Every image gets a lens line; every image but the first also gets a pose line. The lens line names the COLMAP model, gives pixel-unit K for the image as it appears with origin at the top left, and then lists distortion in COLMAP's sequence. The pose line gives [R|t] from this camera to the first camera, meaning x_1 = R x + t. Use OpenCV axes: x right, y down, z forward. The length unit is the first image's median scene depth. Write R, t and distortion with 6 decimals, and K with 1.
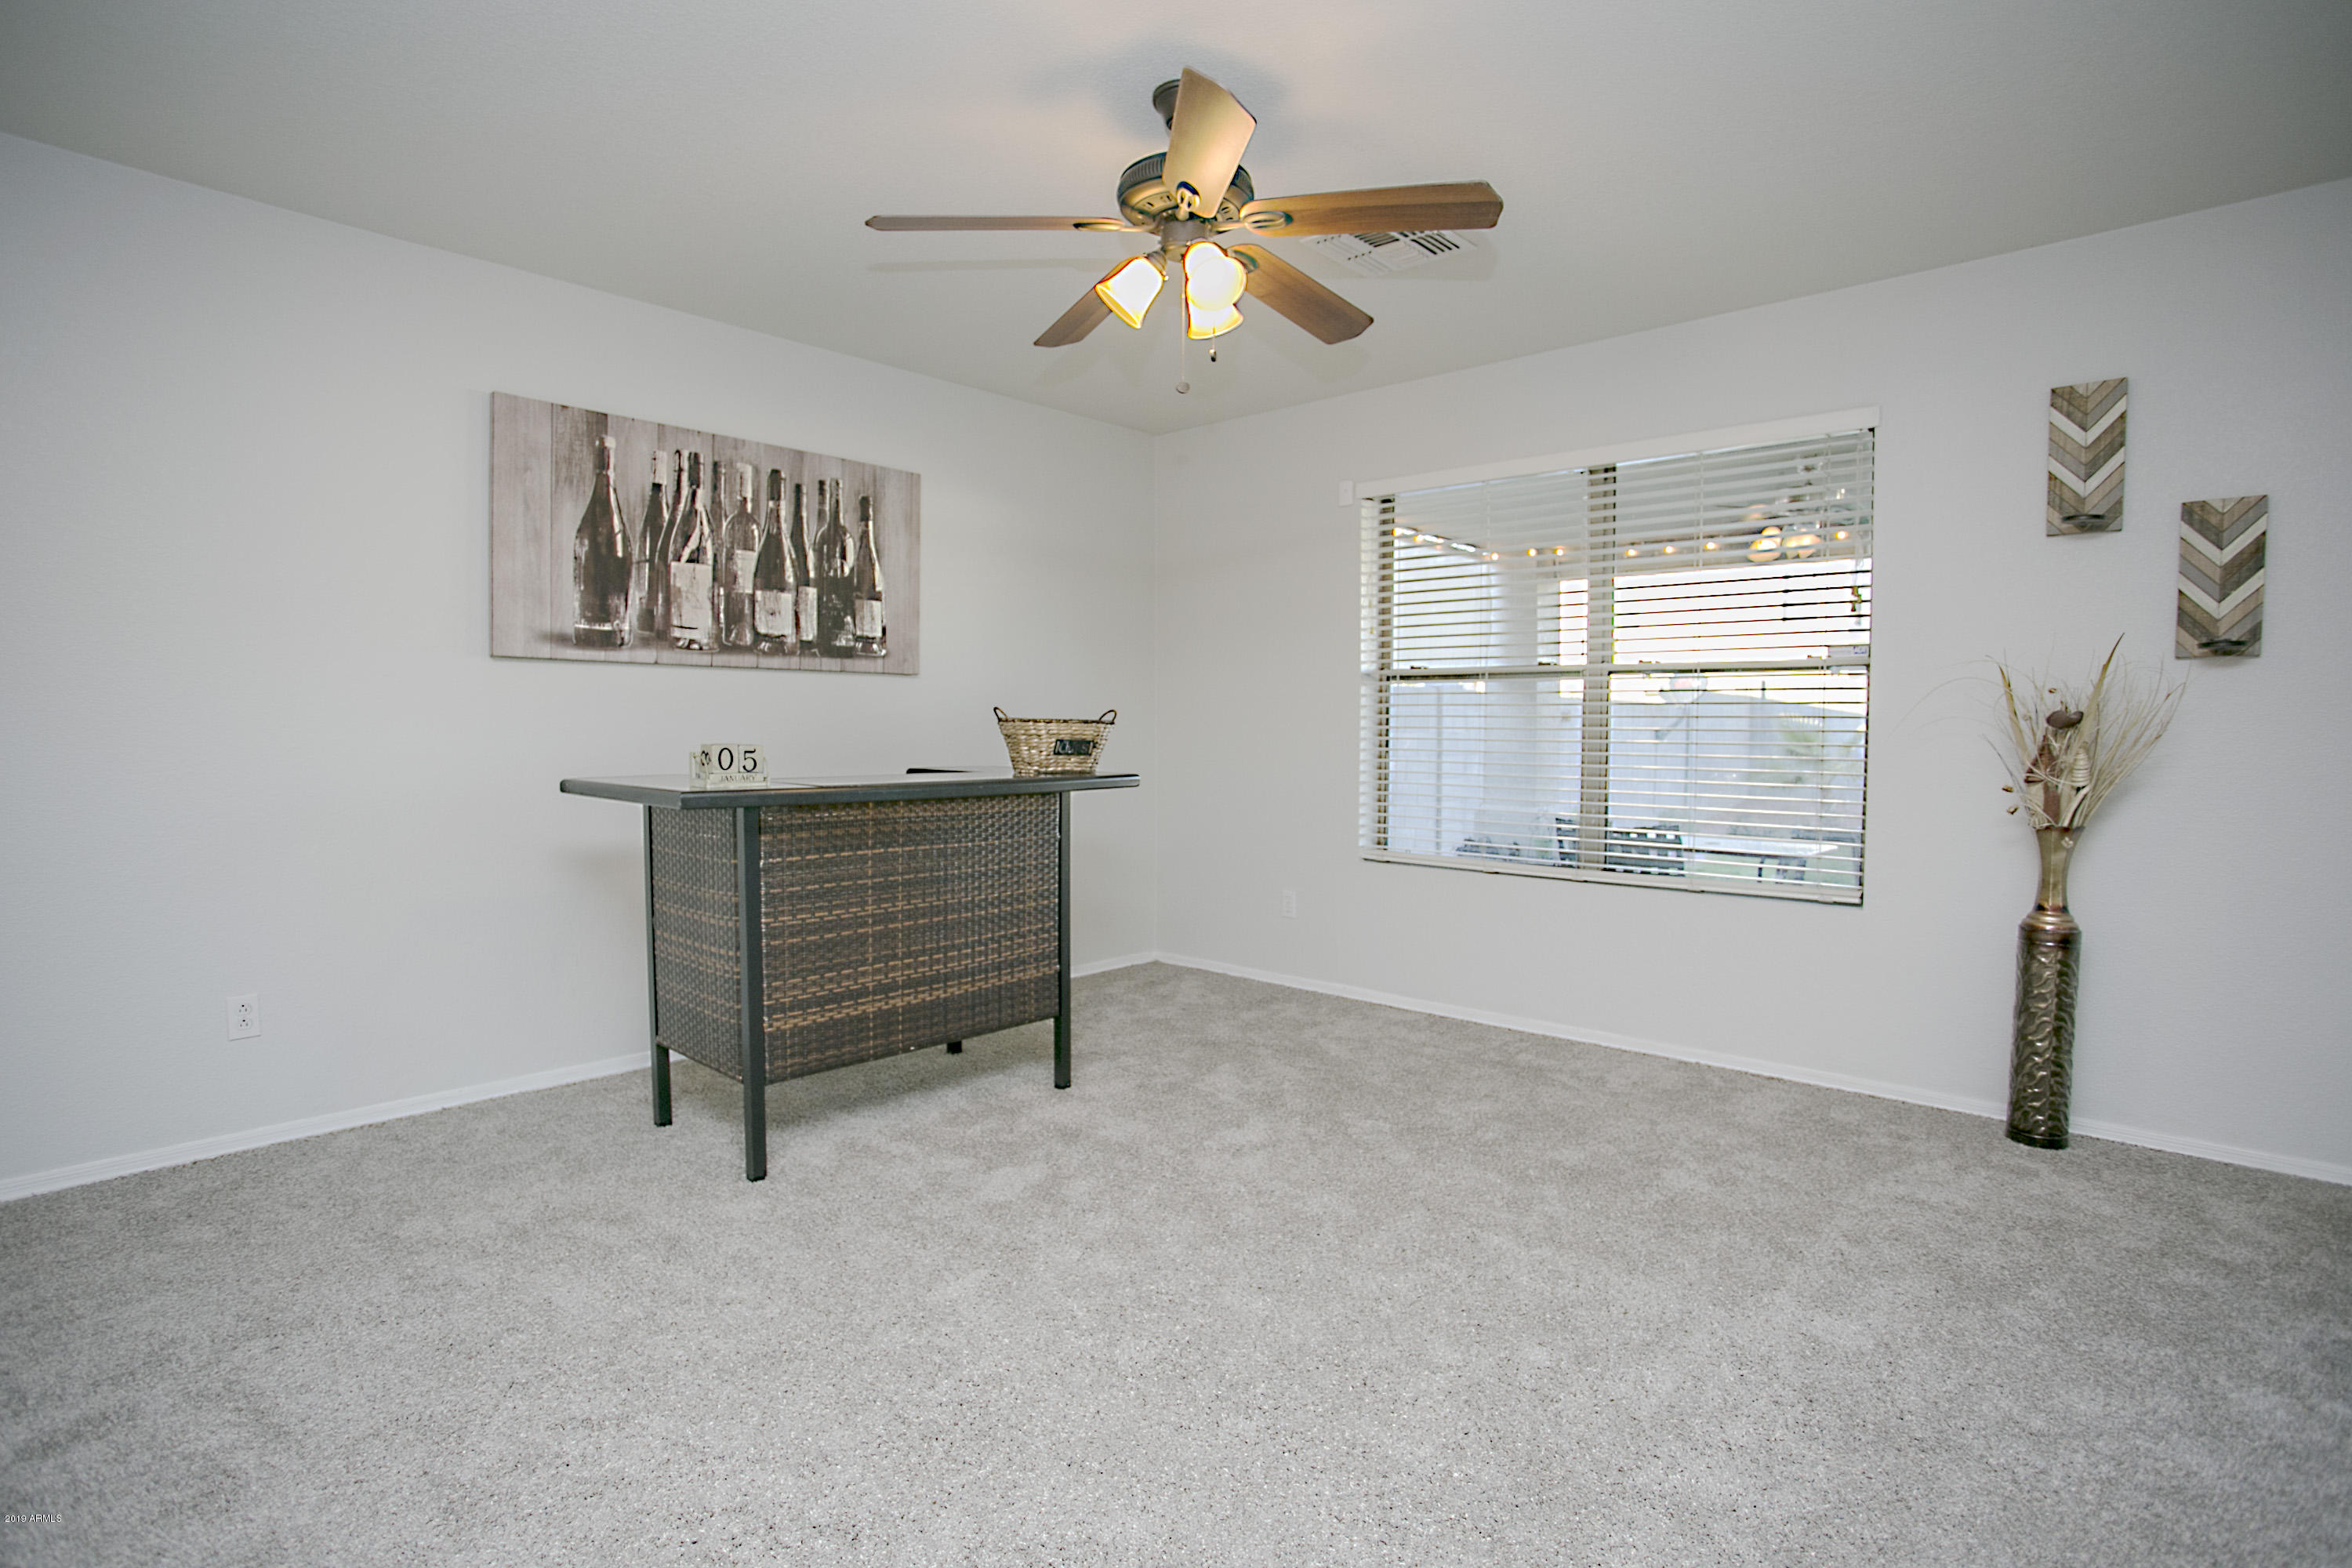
lens RADIAL K [[1147.4, 0, 1159.2], [0, 1147.4, 782.2], [0, 0, 1]] dist [-0.085561, 0.041811]
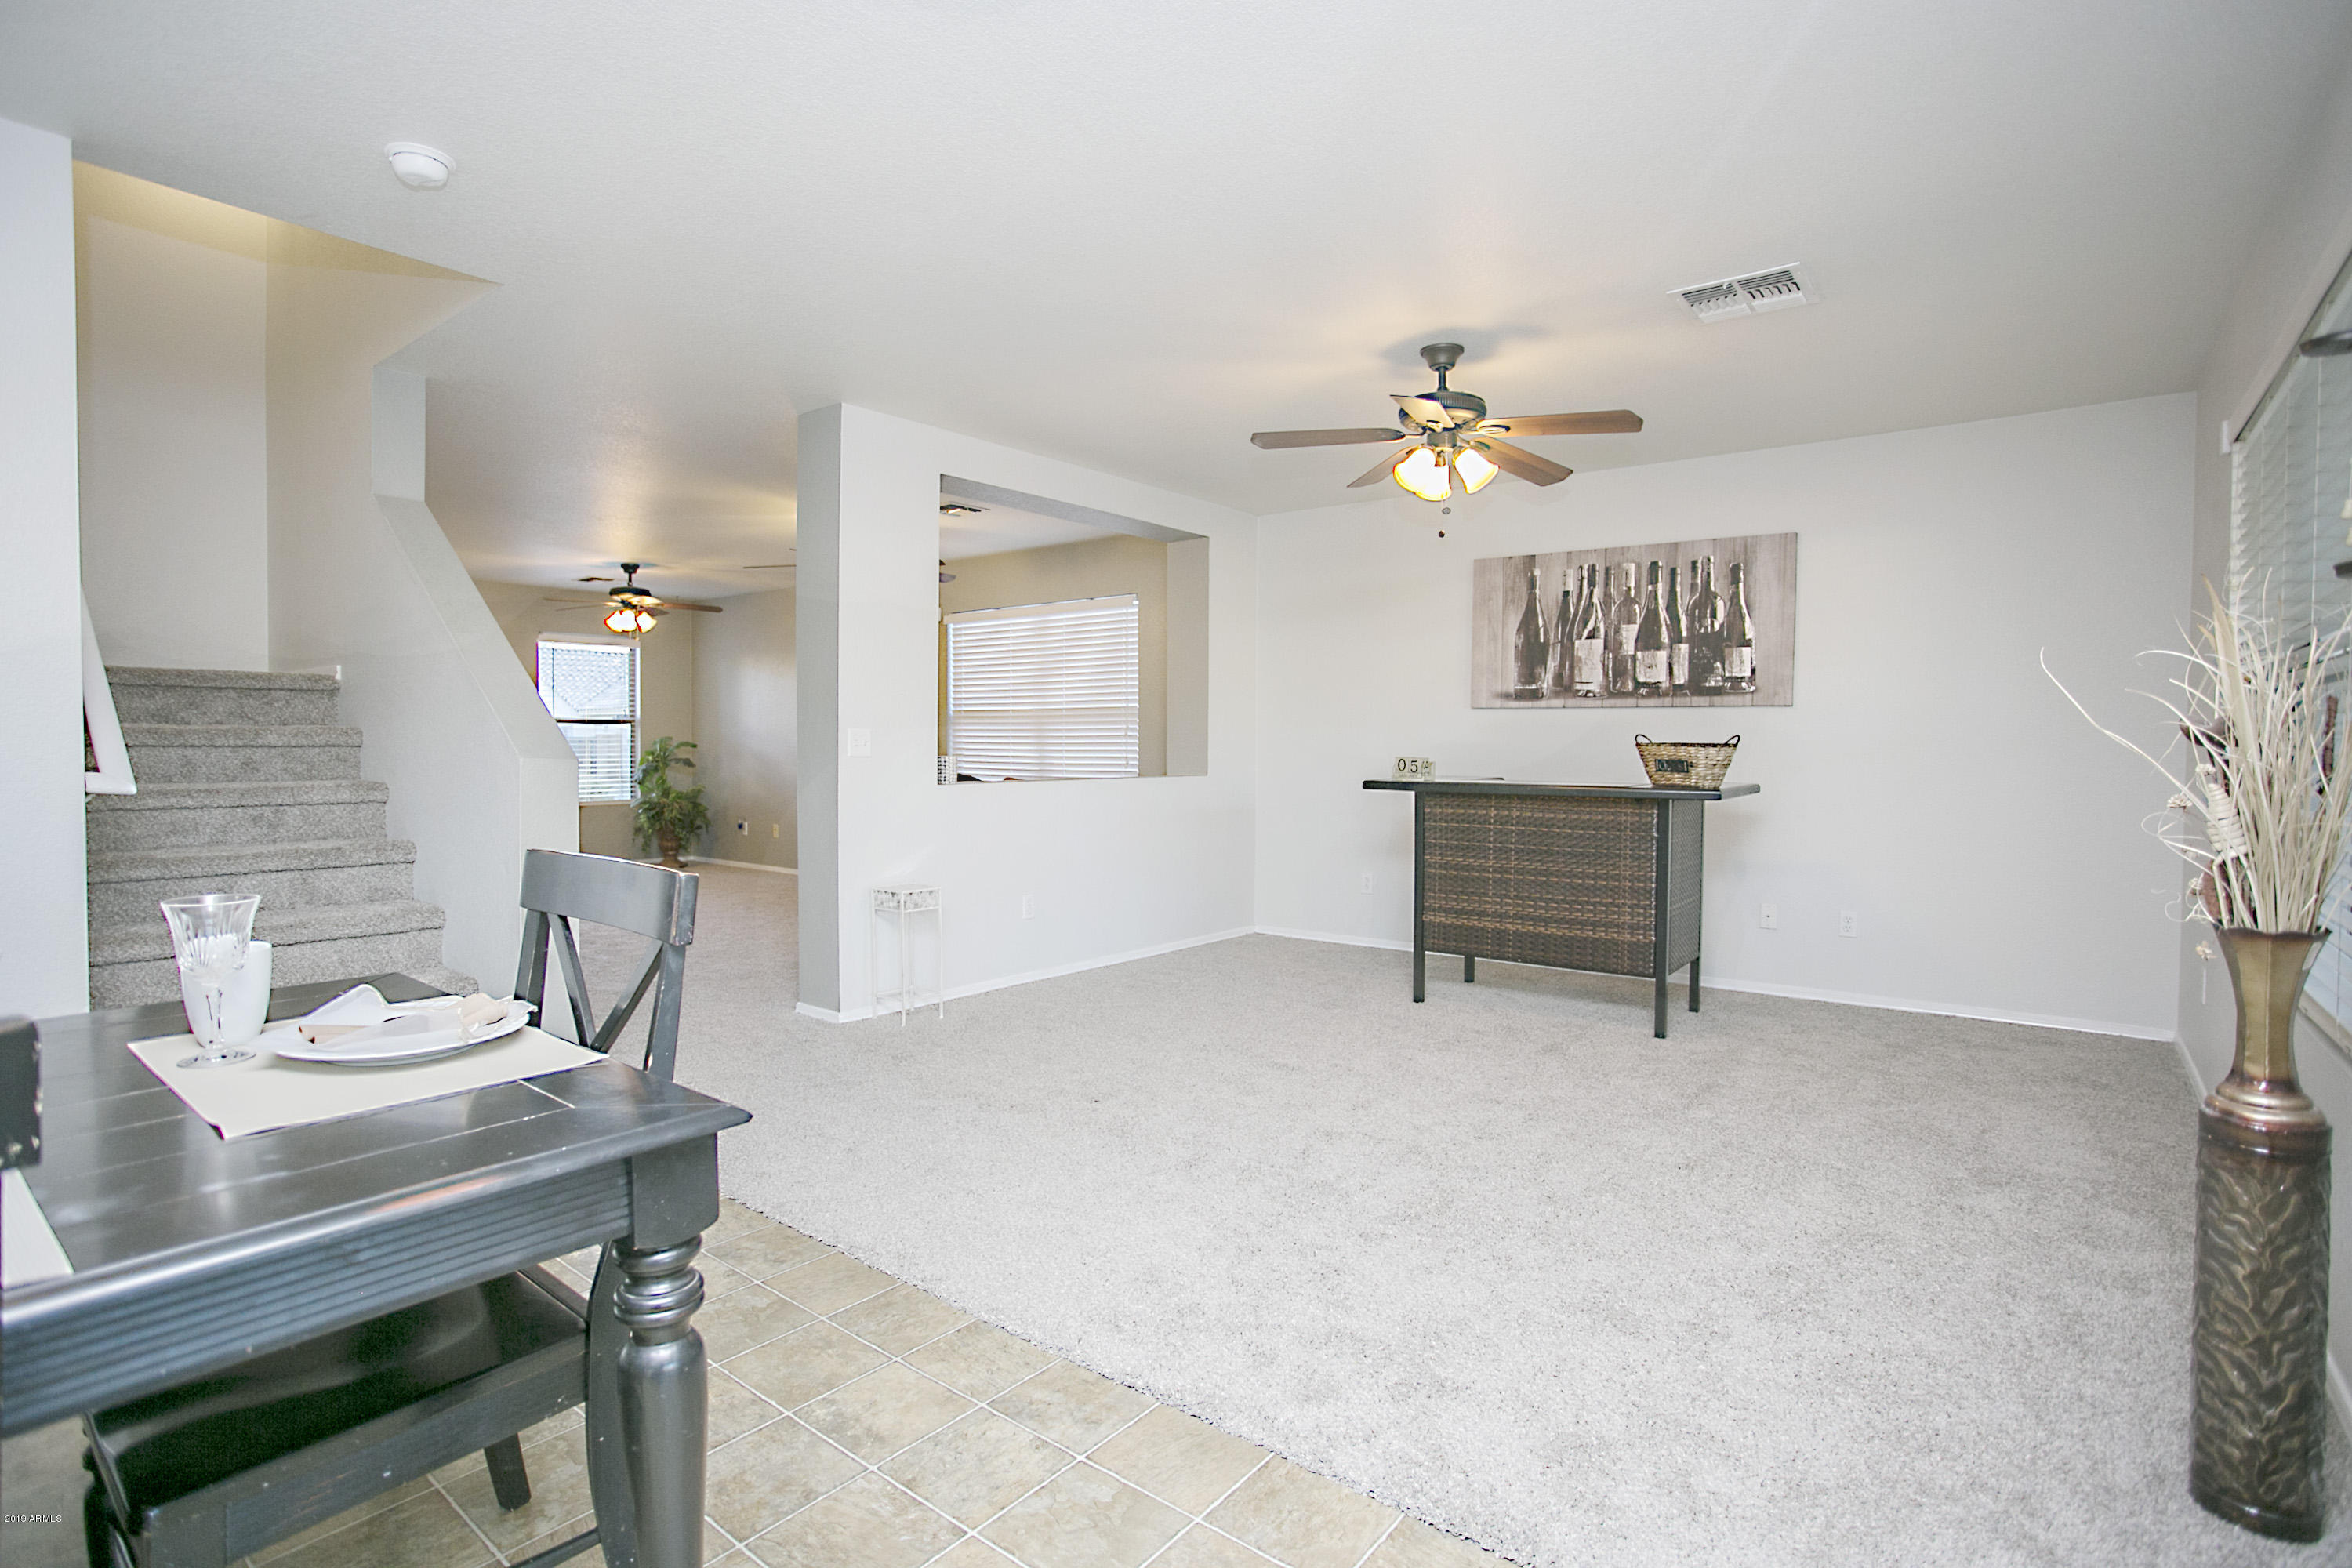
lens RADIAL K [[1147.4, 0, 1159.2], [0, 1147.4, 782.2], [0, 0, 1]] dist [-0.085561, 0.041811]
pose [[0.072418, 0.030410, -0.996911, 1.152246], [-0.052903, 0.998245, 0.026608, -0.016535], [0.995970, 0.050813, 0.073900, 0.367239]]
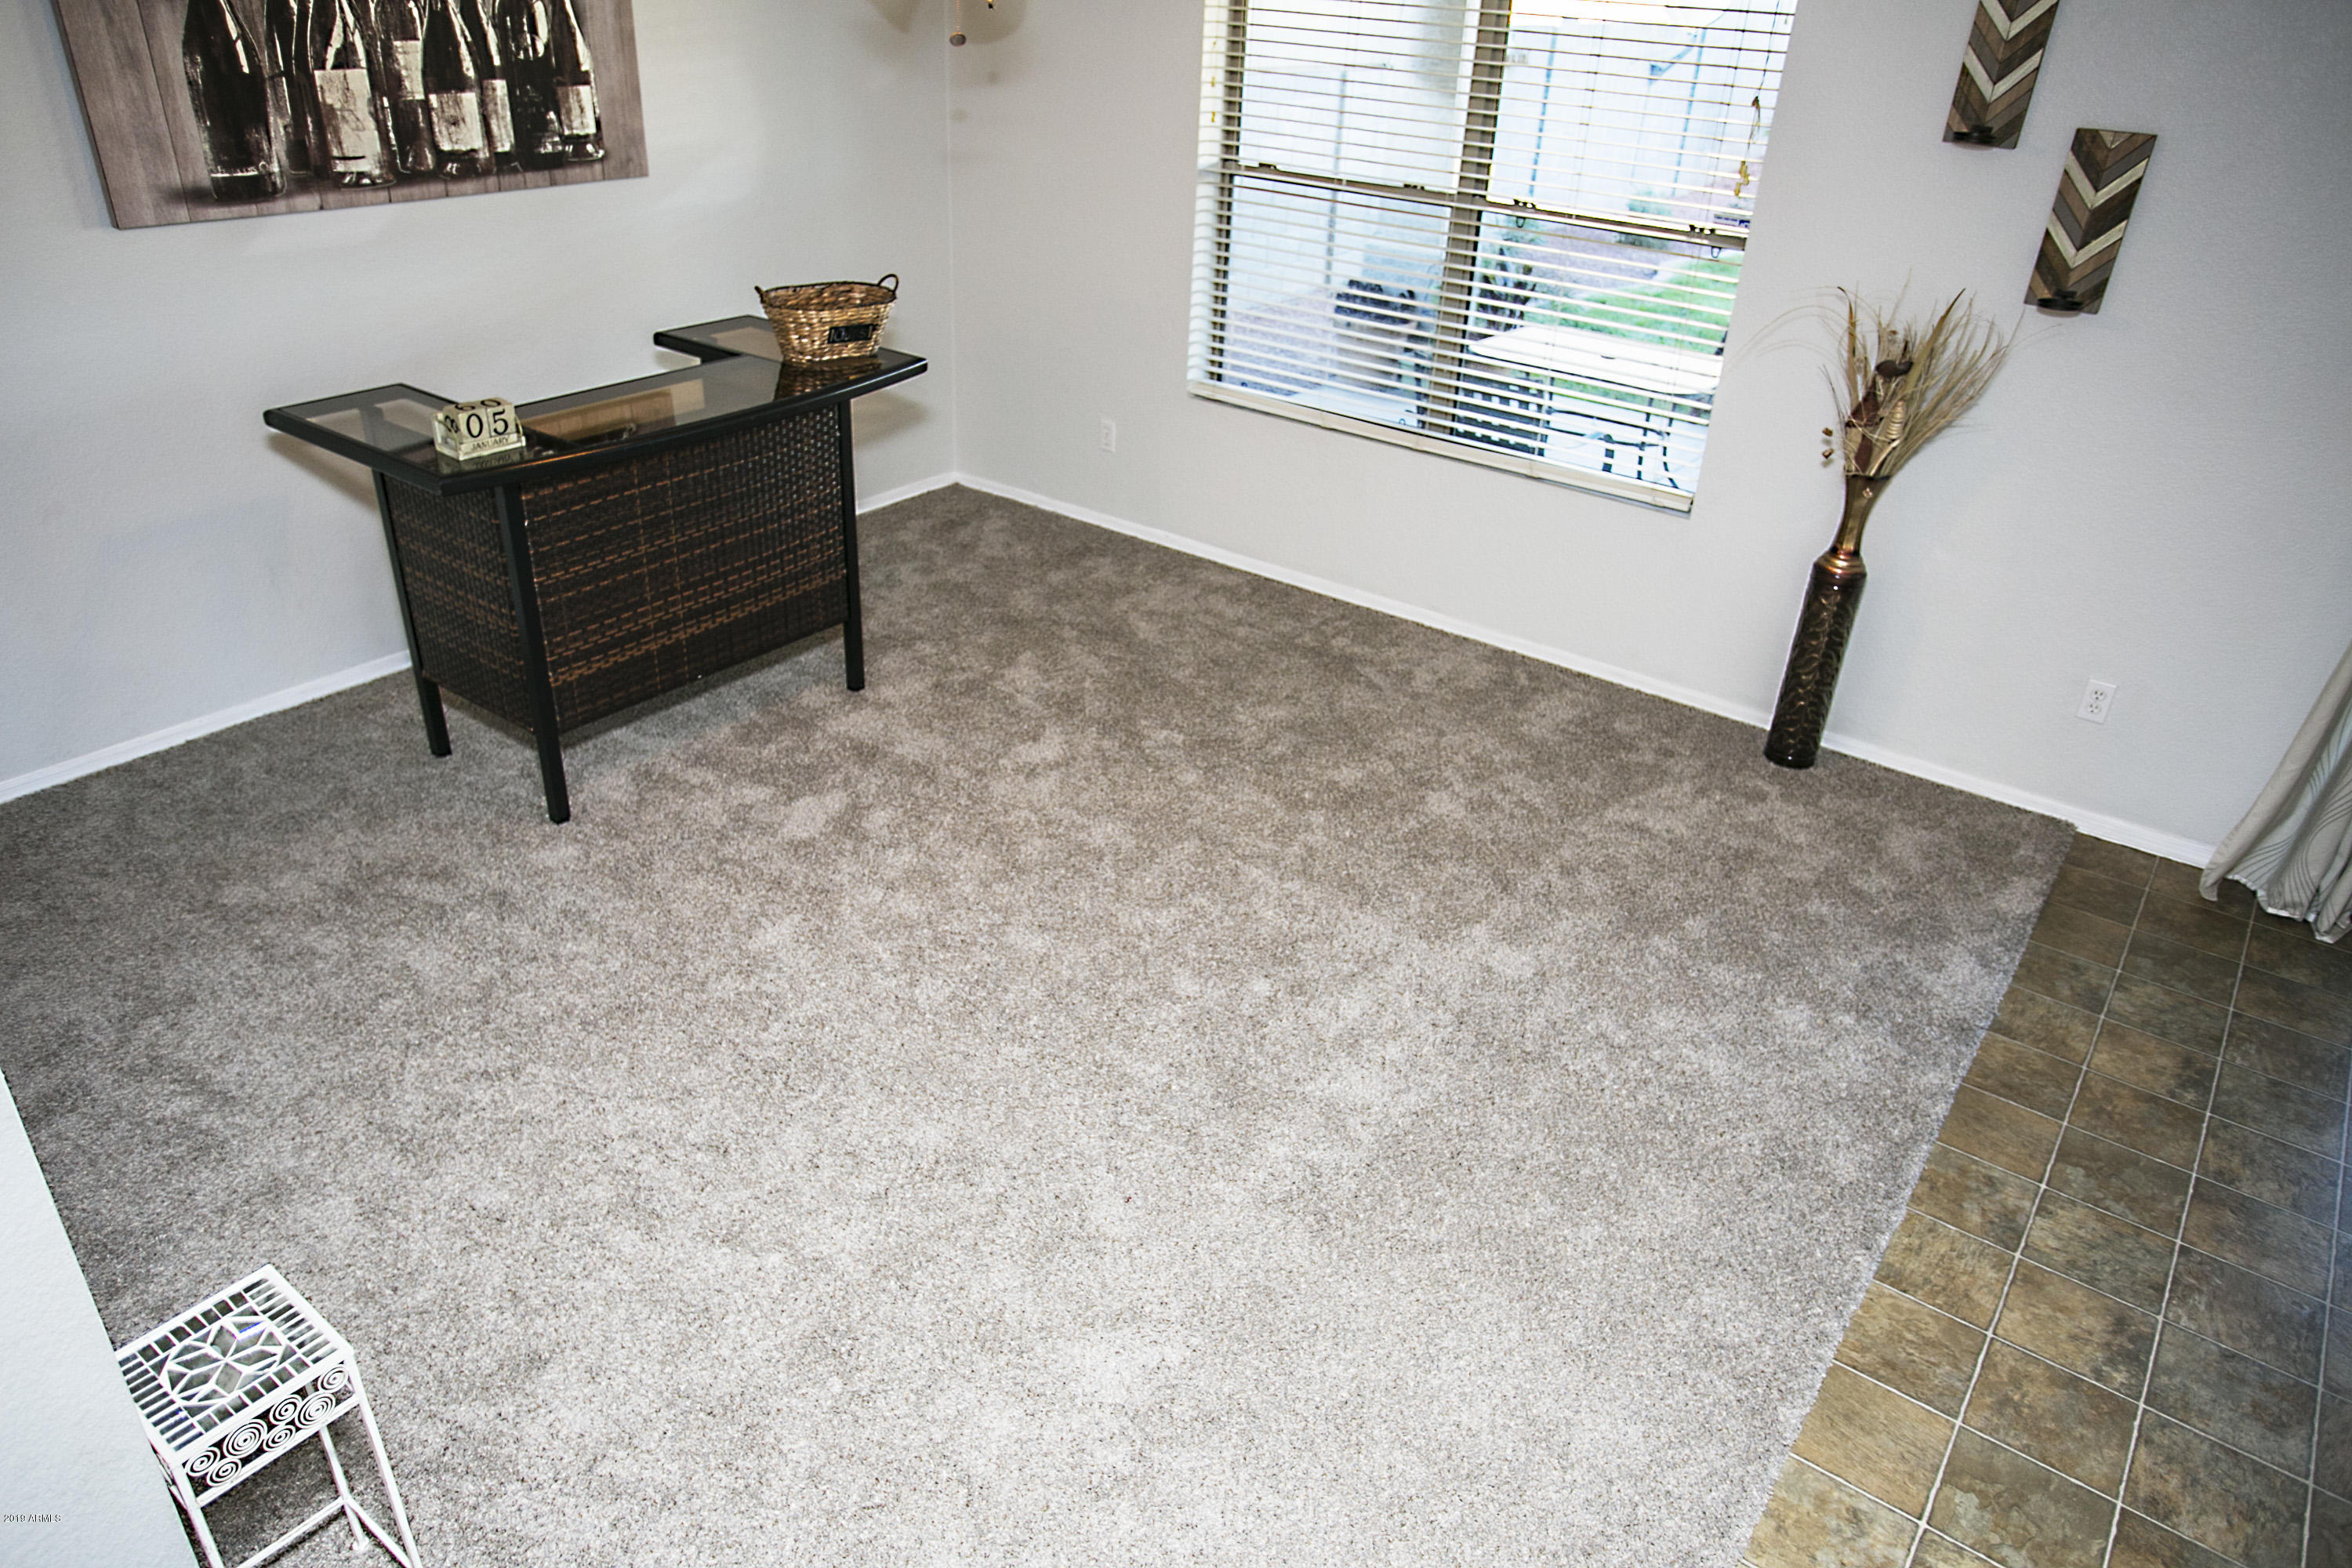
lens RADIAL K [[1564.5, 0, 1158.9], [0, 1564.5, 781.9], [0, 0, 1]] dist [-0.056652, 0.060229]
pose [[0.993617, -0.017830, 0.111389, 0.022639], [-0.033157, 0.897654, 0.439451, -0.263965], [-0.107825, -0.440339, 0.891333, -0.253416]]
